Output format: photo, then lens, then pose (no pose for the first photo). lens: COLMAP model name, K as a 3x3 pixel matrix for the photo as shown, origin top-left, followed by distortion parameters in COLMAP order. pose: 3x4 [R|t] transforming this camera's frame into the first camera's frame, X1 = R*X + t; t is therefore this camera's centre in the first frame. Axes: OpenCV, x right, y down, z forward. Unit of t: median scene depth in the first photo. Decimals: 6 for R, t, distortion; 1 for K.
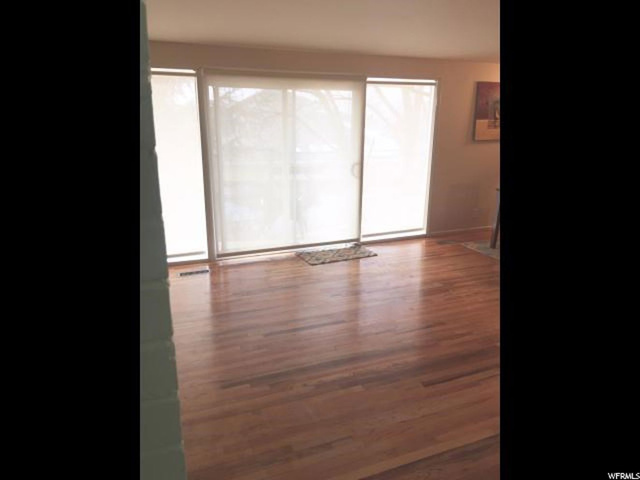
lens RADIAL K [[404.1, 0, 320.7], [0, 404.1, 235.5], [0, 0, 1]] dist [0.001152, 0.000128]
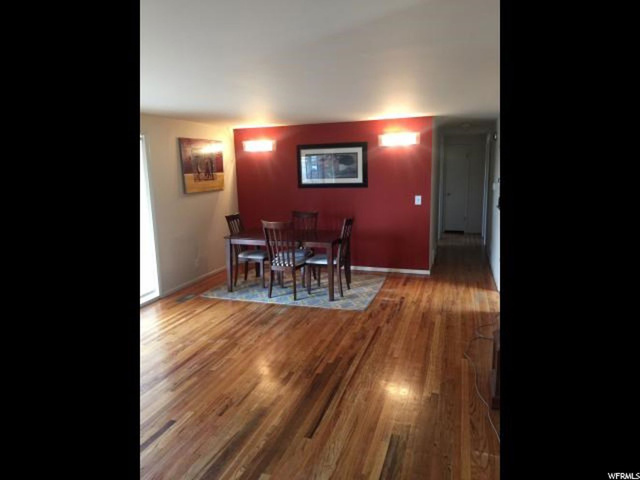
lens RADIAL K [[404.1, 0, 320.7], [0, 404.1, 235.5], [0, 0, 1]] dist [0.001152, 0.000128]
pose [[0.641756, -0.150413, 0.752014, -0.262461], [0.233598, 0.972321, -0.004871, -0.069408], [-0.730467, 0.178795, 0.659129, 0.140993]]
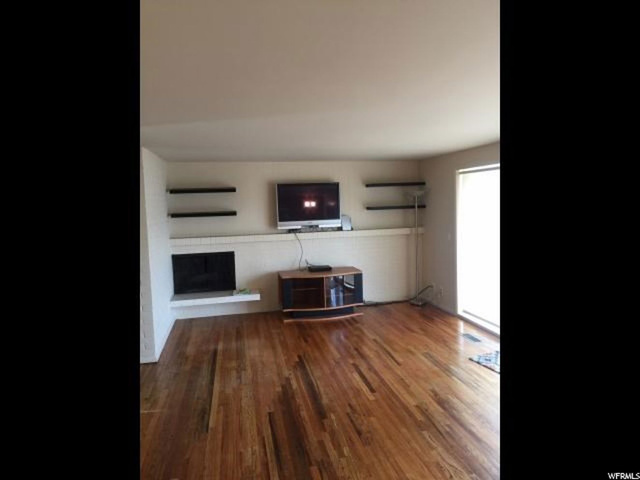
lens RADIAL K [[404.1, 0, 320.7], [0, 404.1, 235.5], [0, 0, 1]] dist [0.001152, 0.000128]
pose [[-0.156065, 0.079121, -0.984573, 0.960139], [-0.232479, 0.965842, 0.114466, -0.247343], [0.959999, 0.246756, -0.132340, 0.763032]]
